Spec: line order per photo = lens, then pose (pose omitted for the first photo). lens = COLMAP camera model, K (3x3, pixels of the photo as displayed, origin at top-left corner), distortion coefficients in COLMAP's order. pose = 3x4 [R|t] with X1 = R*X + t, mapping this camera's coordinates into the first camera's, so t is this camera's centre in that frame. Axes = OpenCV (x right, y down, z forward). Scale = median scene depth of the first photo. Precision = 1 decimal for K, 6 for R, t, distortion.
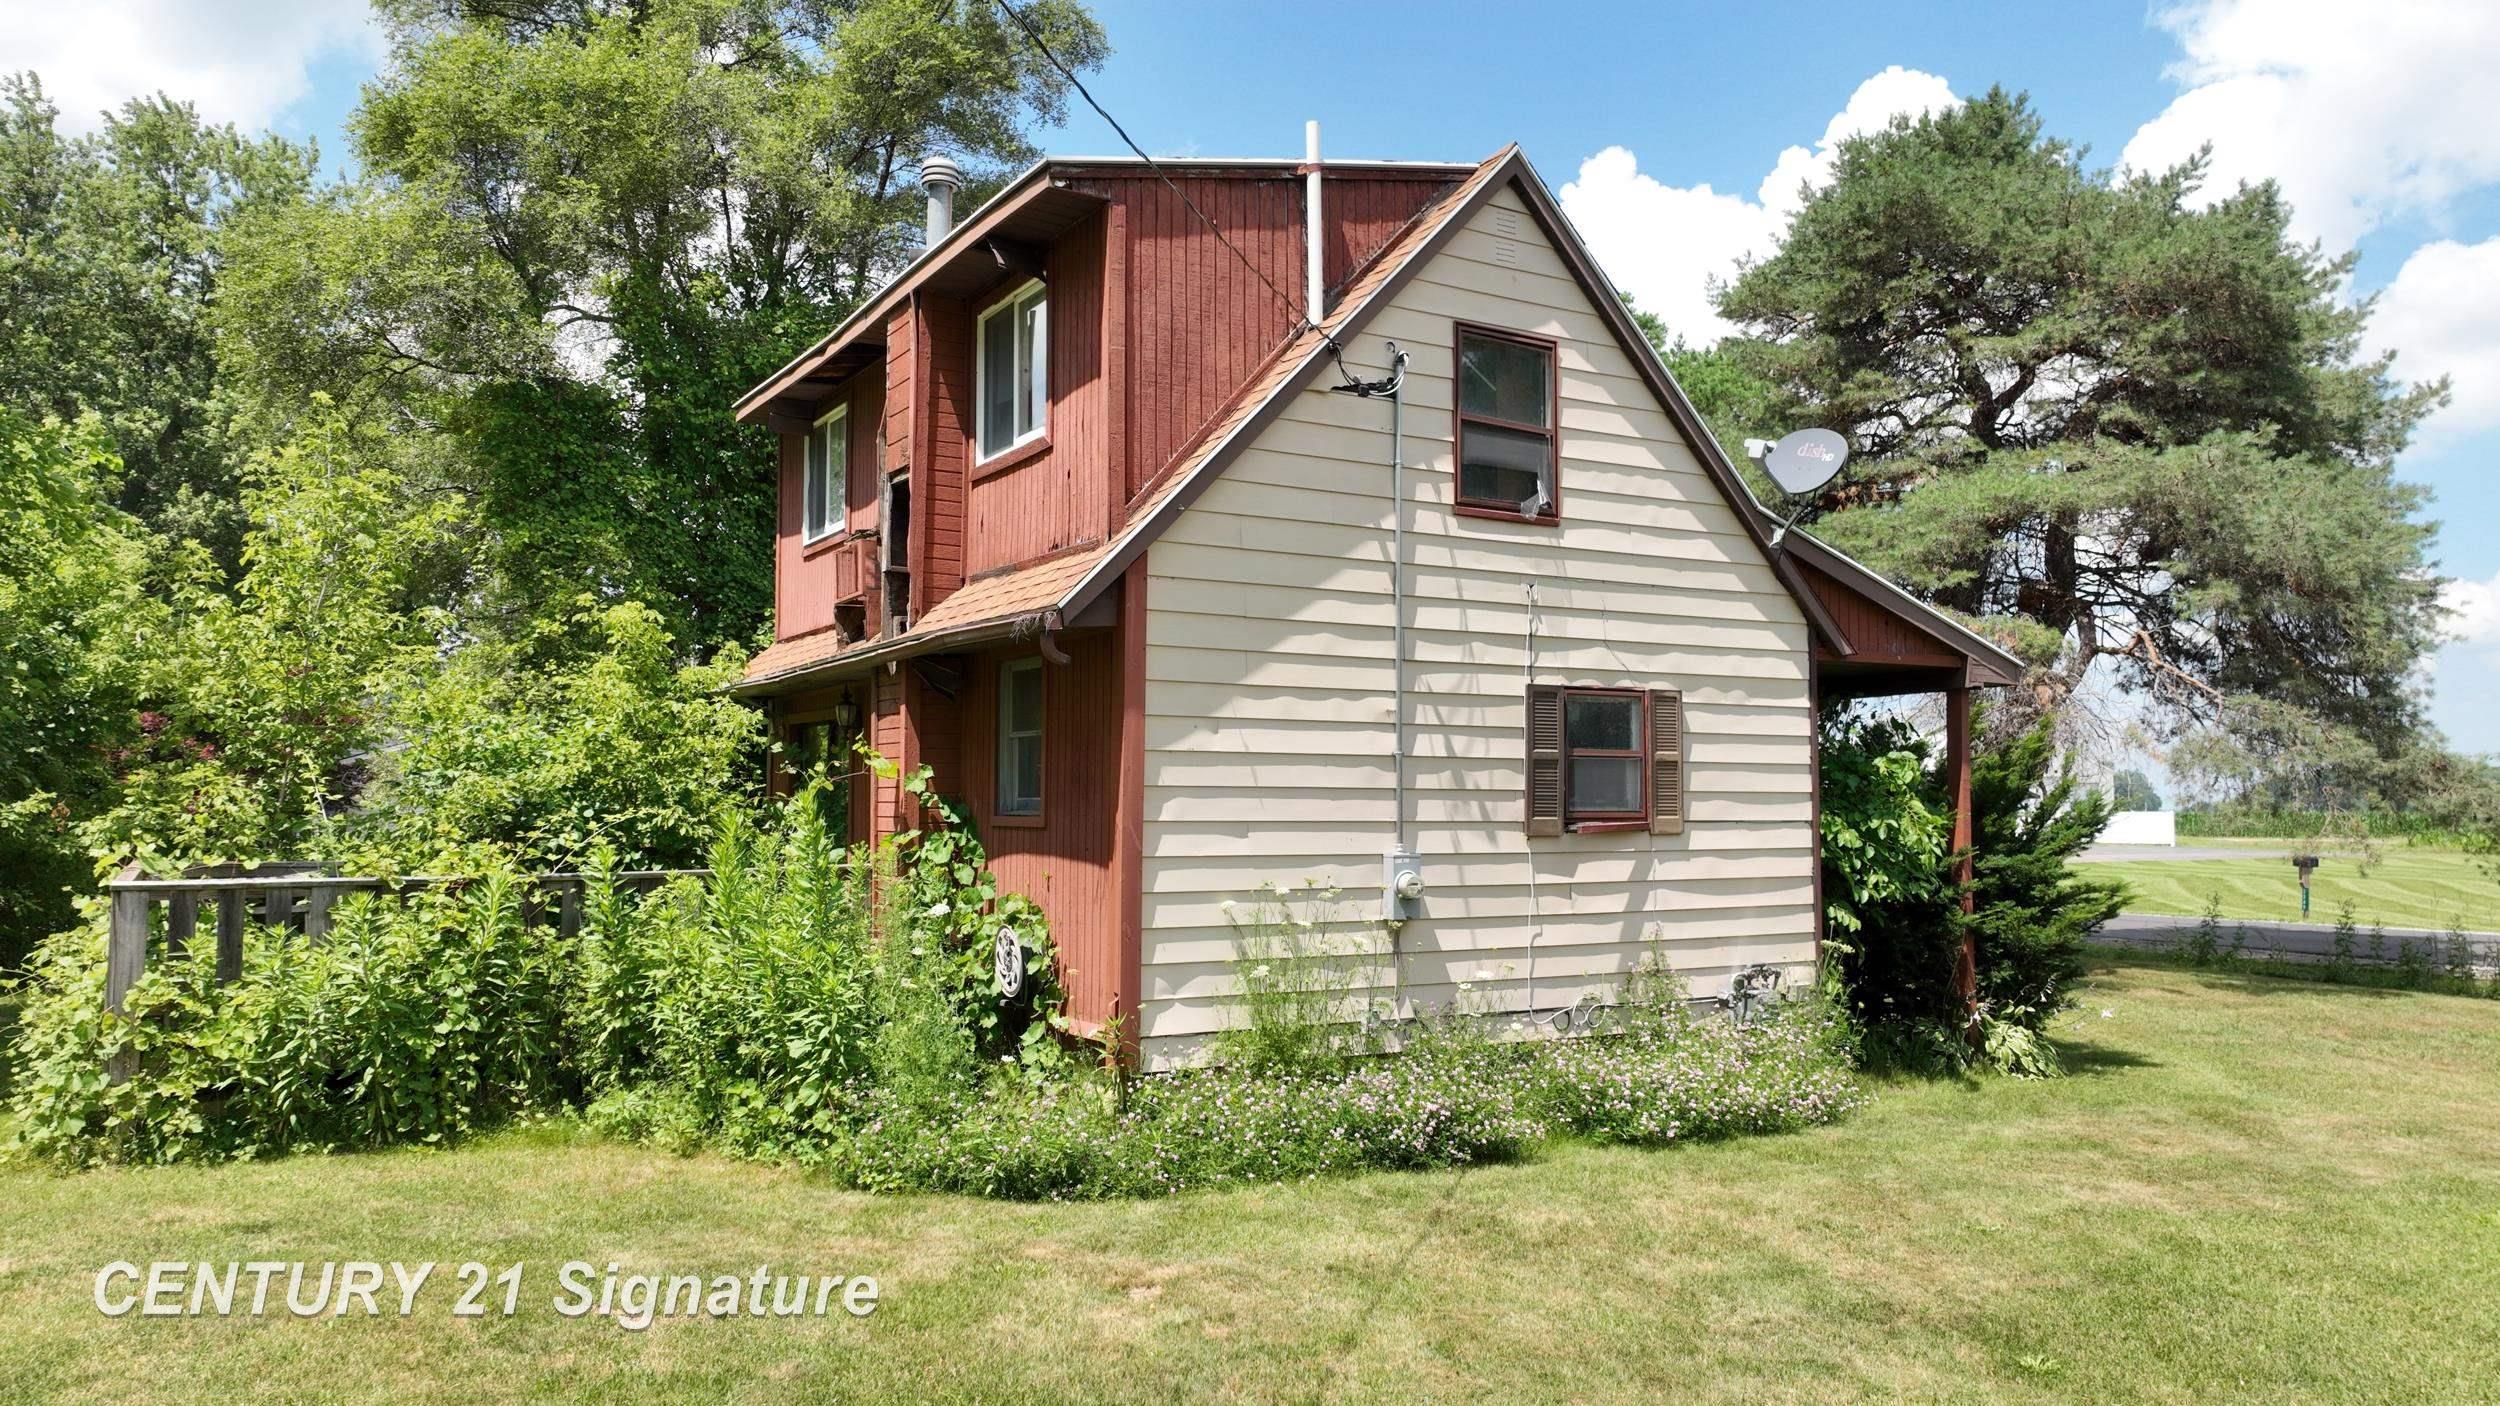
lens RADIAL K [[1755.5, 0, 1250.0], [0, 1755.5, 703.0], [0, 0, 1]] dist [0.005028, 0.009958]
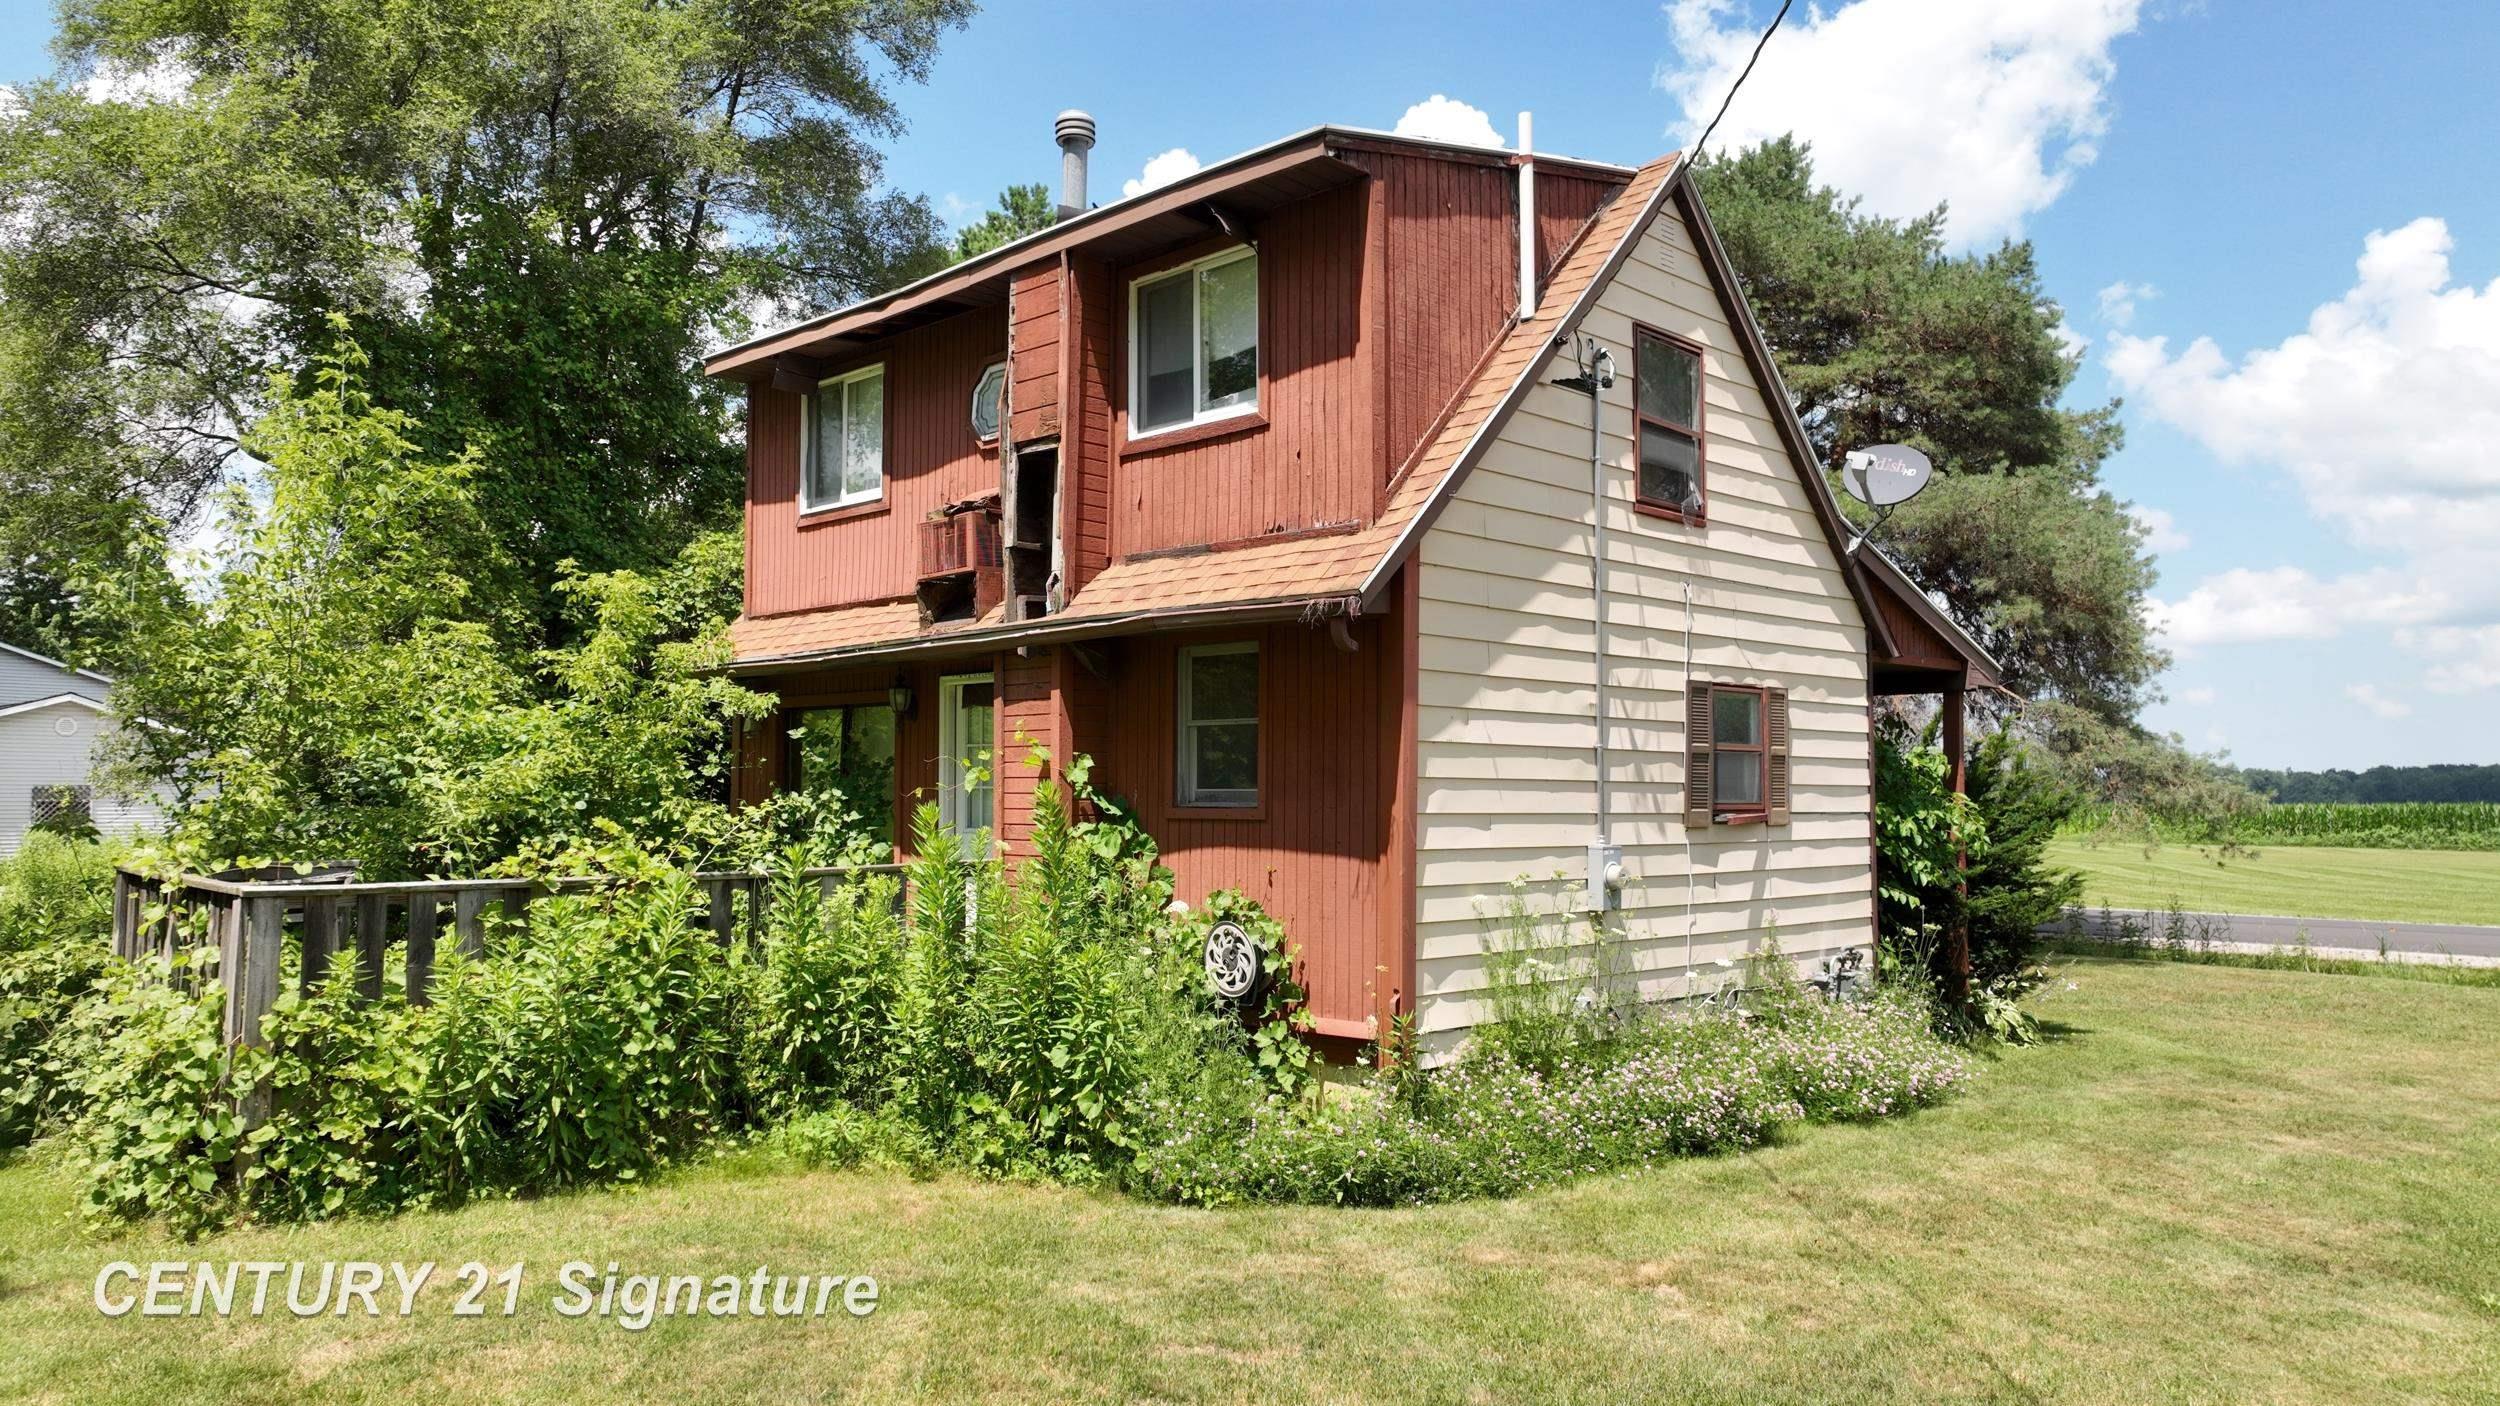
lens RADIAL K [[1755.5, 0, 1250.0], [0, 1755.5, 703.0], [0, 0, 1]] dist [0.005028, 0.009958]
pose [[0.969360, 0.014547, 0.245214, -0.348943], [-0.015792, 0.999870, 0.003110, 0.003711], [-0.245137, -0.006887, 0.969464, 0.066514]]
